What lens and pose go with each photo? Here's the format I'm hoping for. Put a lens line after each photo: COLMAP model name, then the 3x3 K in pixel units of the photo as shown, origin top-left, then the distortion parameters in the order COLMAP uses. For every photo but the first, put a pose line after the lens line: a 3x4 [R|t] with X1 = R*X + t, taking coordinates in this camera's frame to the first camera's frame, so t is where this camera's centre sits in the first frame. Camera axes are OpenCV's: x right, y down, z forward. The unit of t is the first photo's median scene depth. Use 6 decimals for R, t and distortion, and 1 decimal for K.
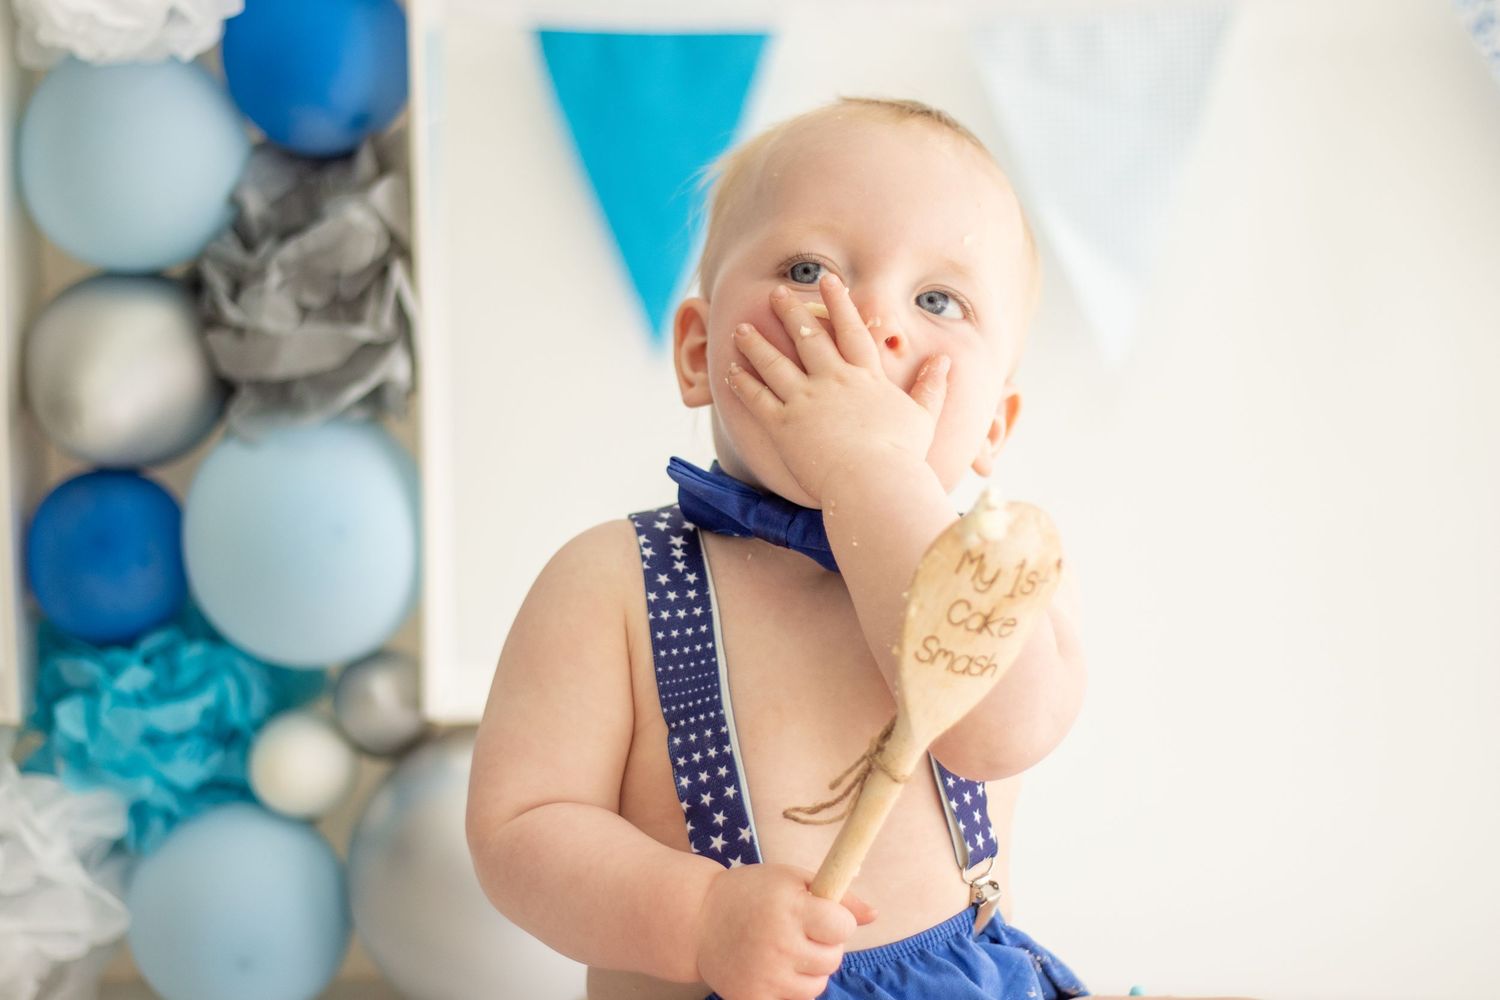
lens RADIAL K [[3400.1, 0, 743.9], [0, 3400.1, 495.5], [0, 0, 1]] dist [-0.052215, 0.000000]
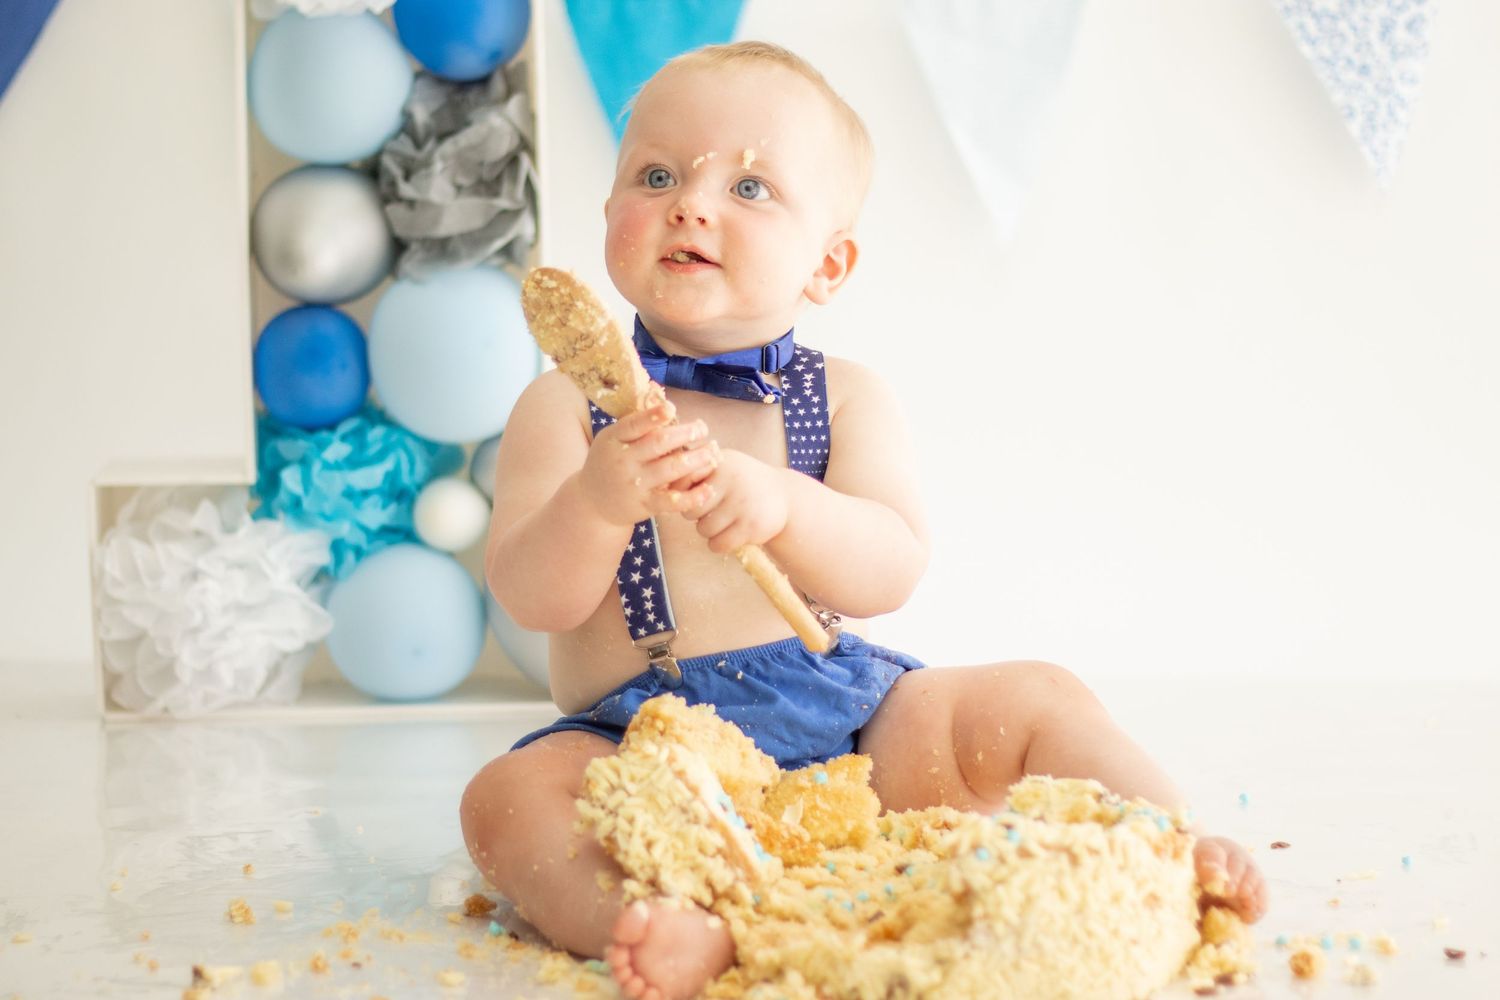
lens RADIAL K [[3400.1, 0, 799.5], [0, 3400.1, 440.3], [0, 0, 1]] dist [-0.052215, 0.000000]
pose [[0.997507, -0.011414, 0.069642, -0.086020], [0.012089, 0.999884, -0.009289, 0.064907], [-0.069528, 0.010107, 0.997529, -0.422789]]
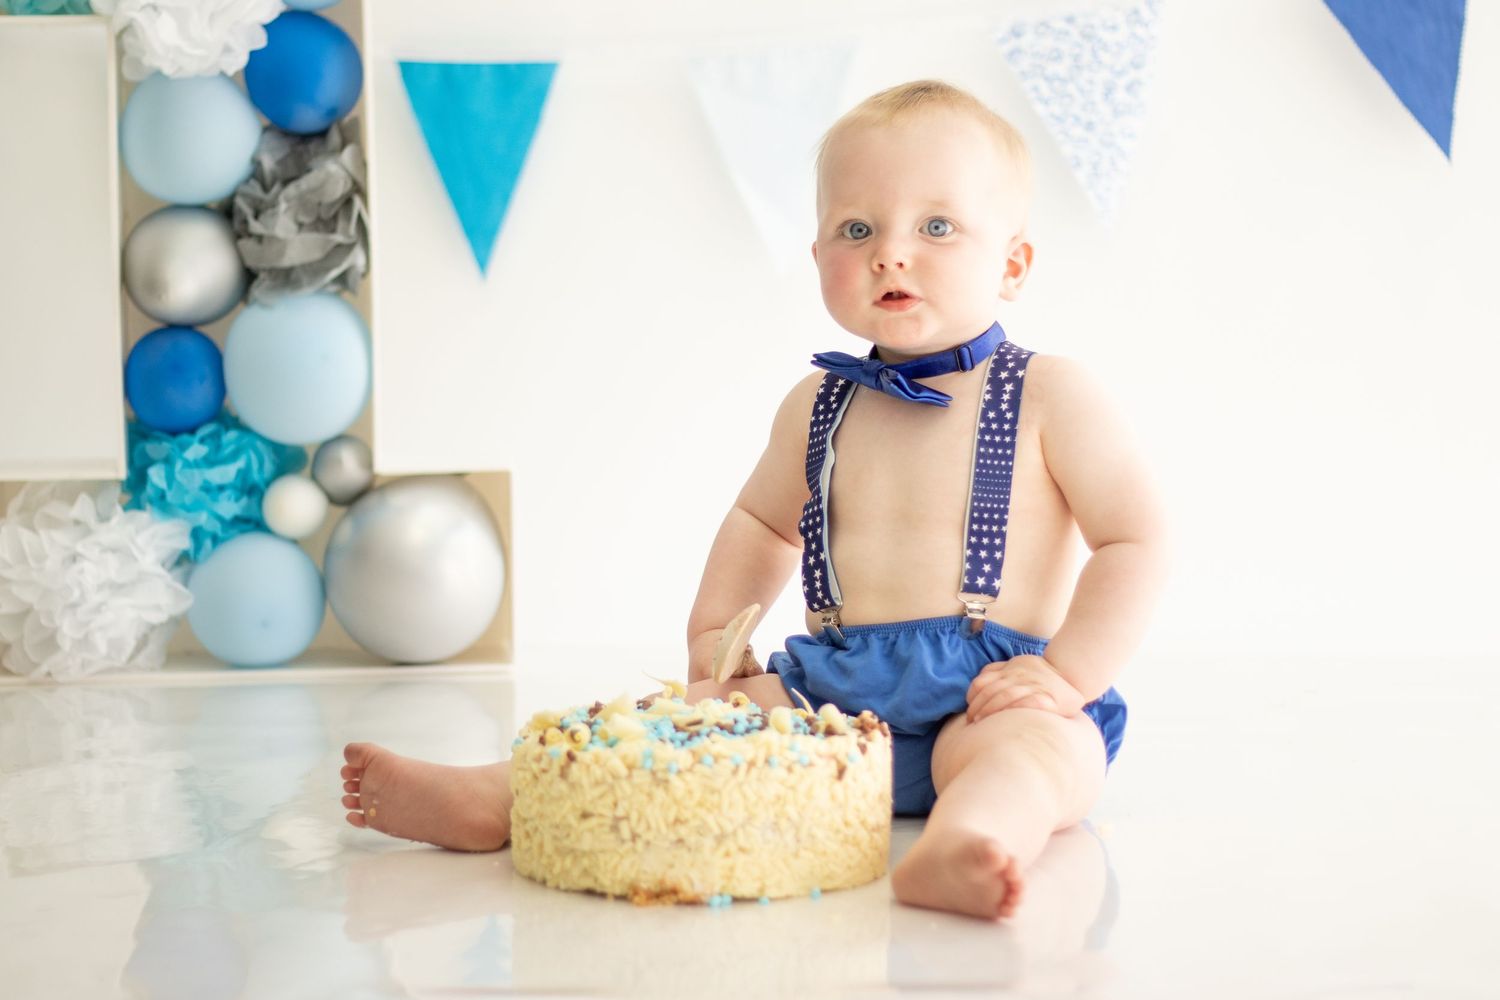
lens RADIAL K [[3400.1, 0, 747.0], [0, 3400.1, 502.6], [0, 0, 1]] dist [-0.052215, 0.000000]
pose [[0.996166, -0.012637, 0.086567, -0.056485], [0.013909, 0.999804, -0.014104, 0.105693], [-0.086372, 0.015254, 0.996146, -0.661333]]
